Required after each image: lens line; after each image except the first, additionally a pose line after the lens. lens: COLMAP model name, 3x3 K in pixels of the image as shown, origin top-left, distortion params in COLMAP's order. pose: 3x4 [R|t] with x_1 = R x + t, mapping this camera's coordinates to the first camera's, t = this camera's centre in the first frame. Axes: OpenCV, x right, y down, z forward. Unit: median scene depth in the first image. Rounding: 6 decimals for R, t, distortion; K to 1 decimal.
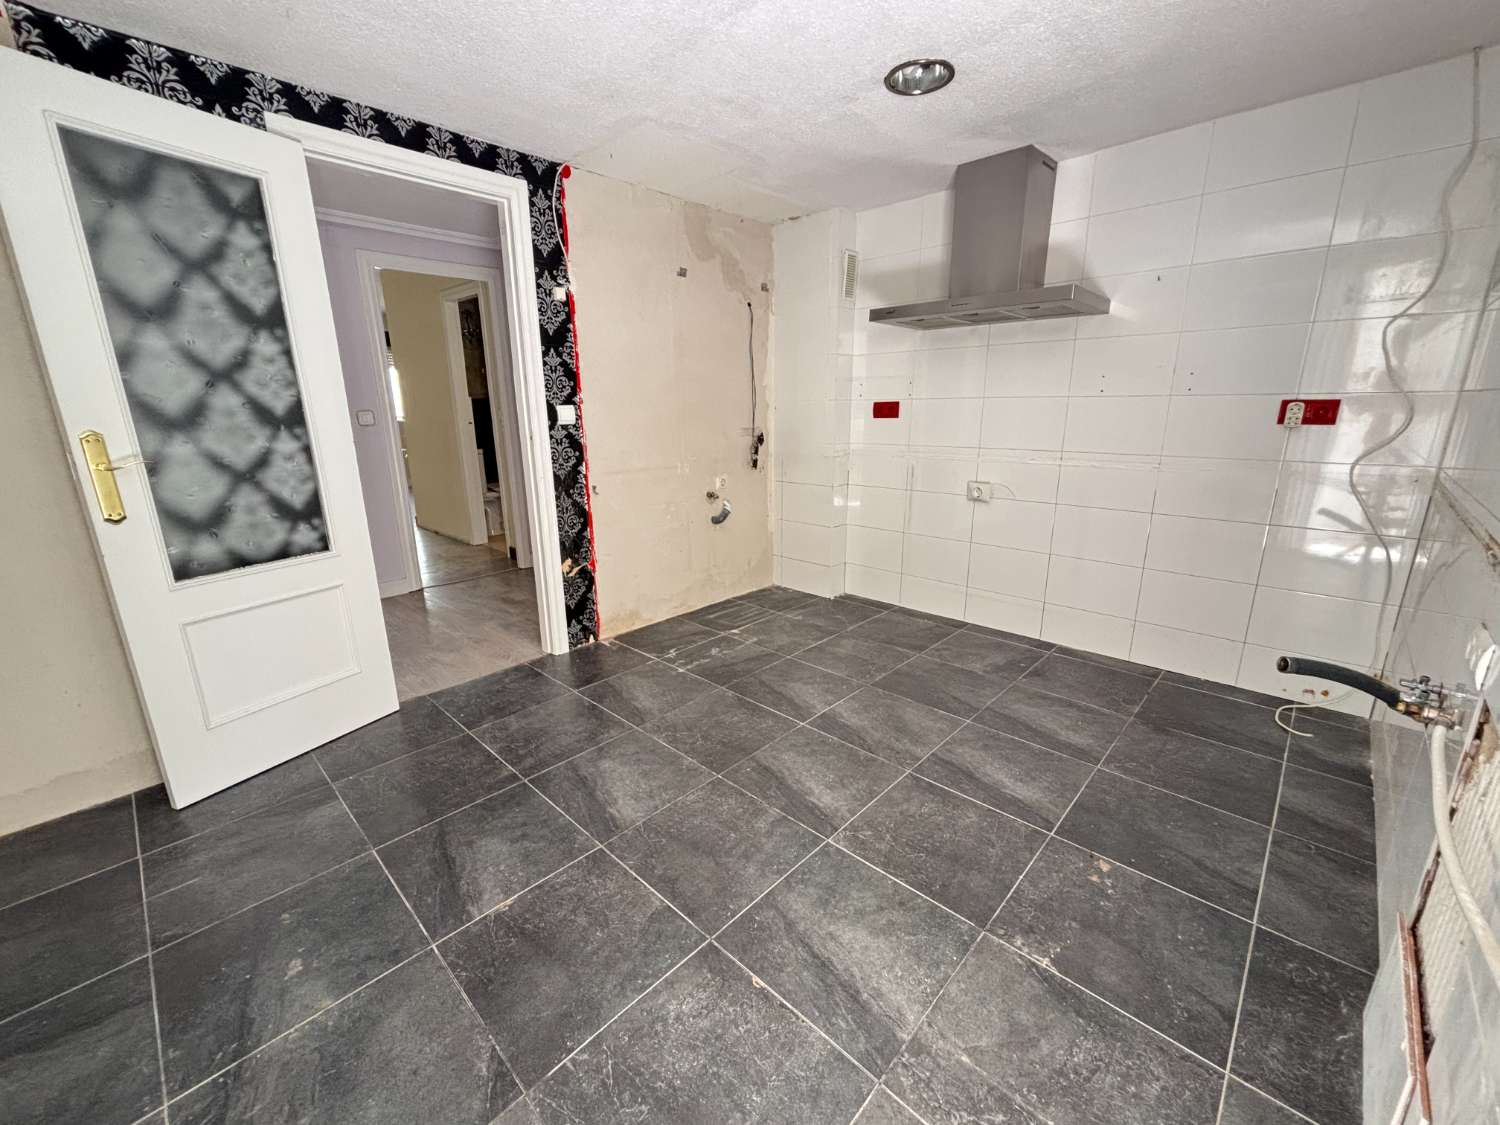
lens RADIAL K [[607.7, 0, 747.2], [0, 607.7, 561.9], [0, 0, 1]] dist [0.000692, 0.000182]
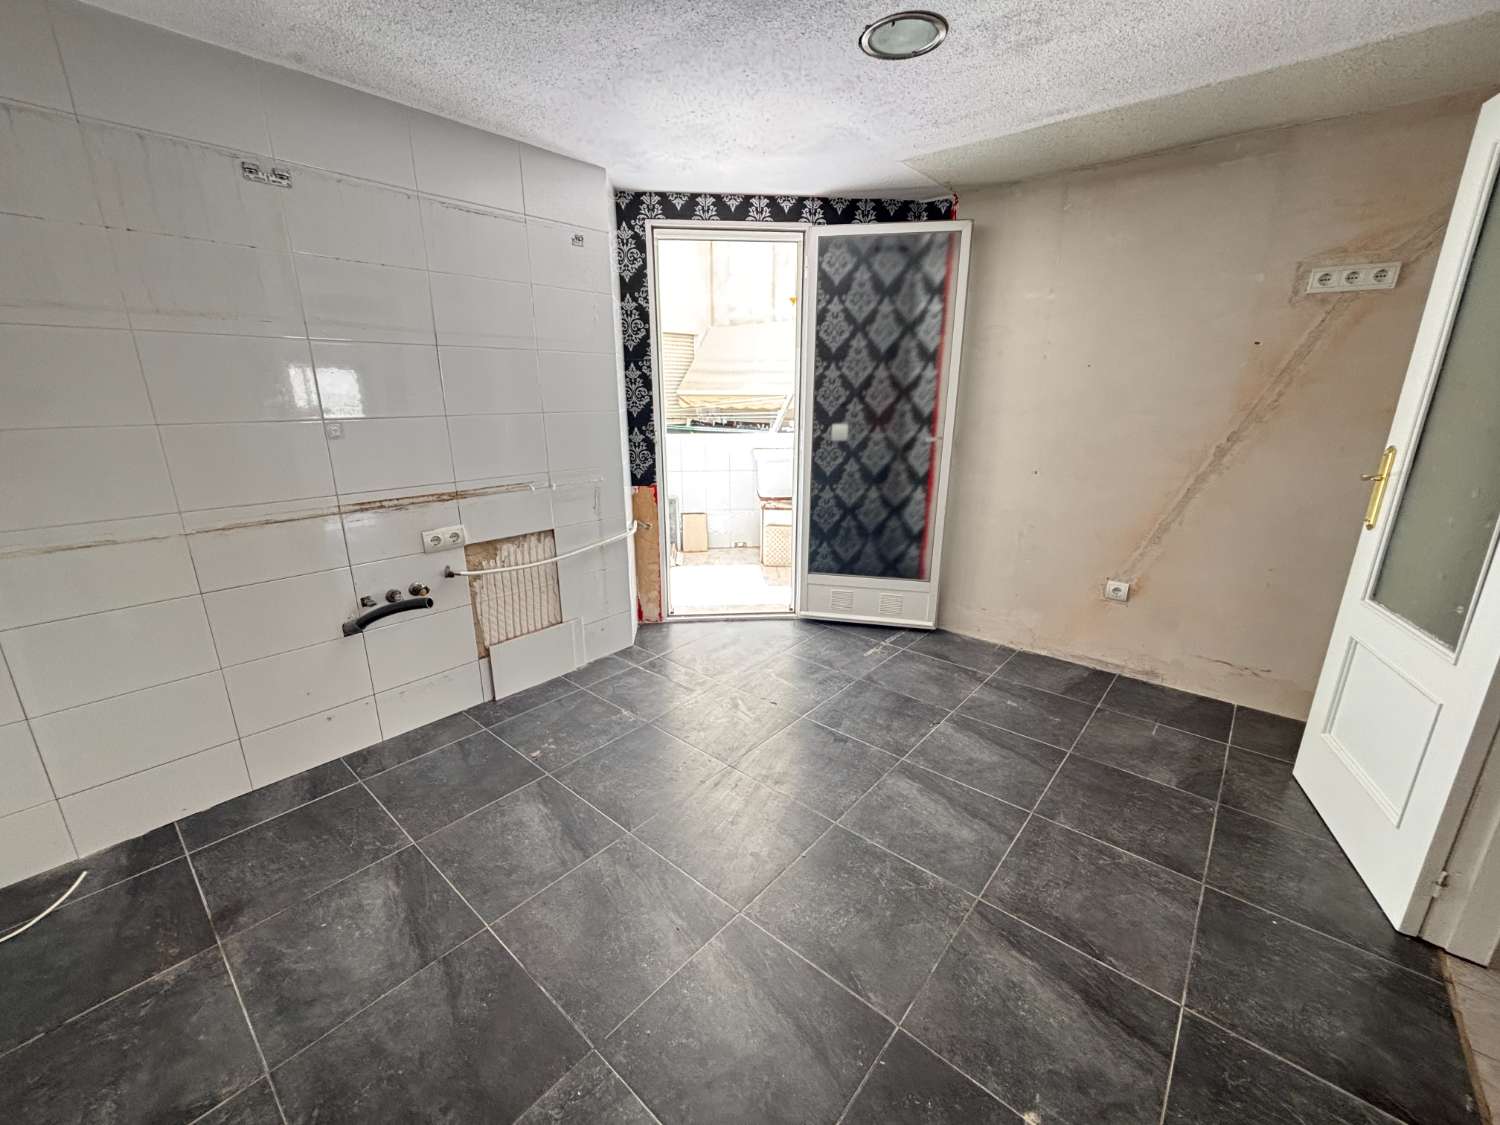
lens RADIAL K [[607.7, 0, 746.9], [0, 607.7, 565.0], [0, 0, 1]] dist [0.000692, 0.000182]
pose [[-0.998434, 0.023507, -0.050757, 0.110500], [-0.005940, 0.857721, 0.514080, -0.408560], [0.055620, 0.513577, -0.856239, 1.368220]]
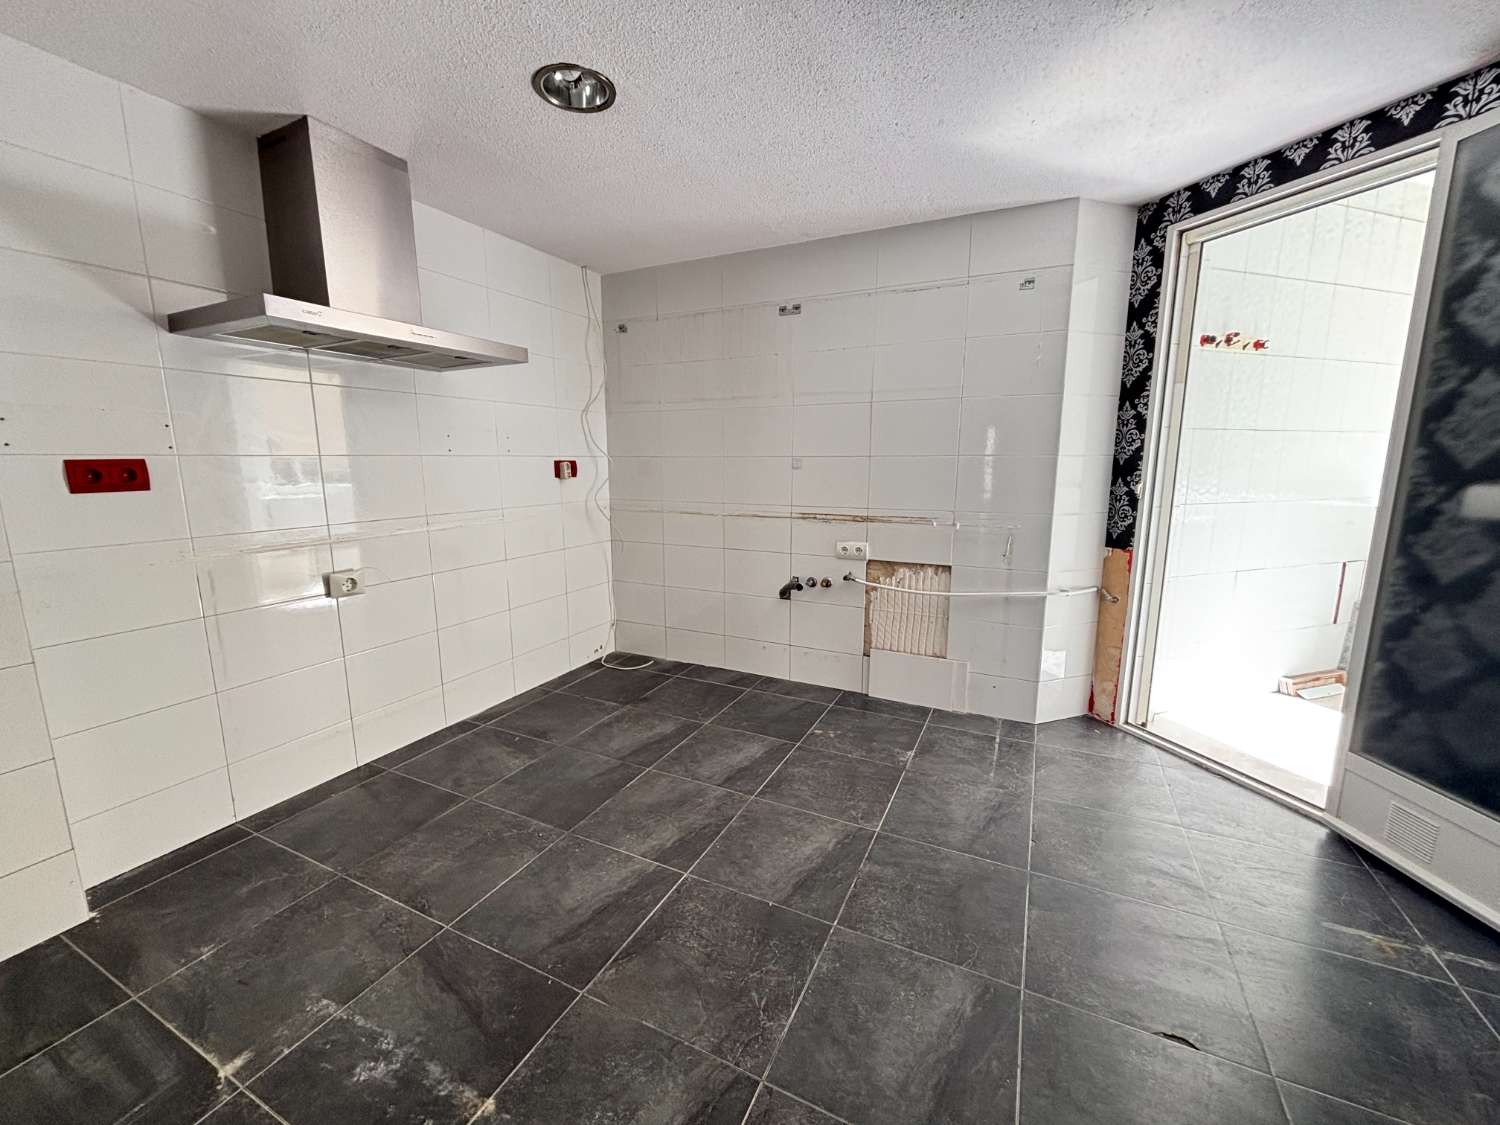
lens RADIAL K [[607.7, 0, 748.5], [0, 607.7, 565.2], [0, 0, 1]] dist [0.000692, 0.000182]
pose [[-0.308082, -0.157570, 0.938220, -0.580182], [0.244264, 0.940028, 0.238082, -0.256763], [-0.919468, 0.302522, -0.251117, 0.994080]]
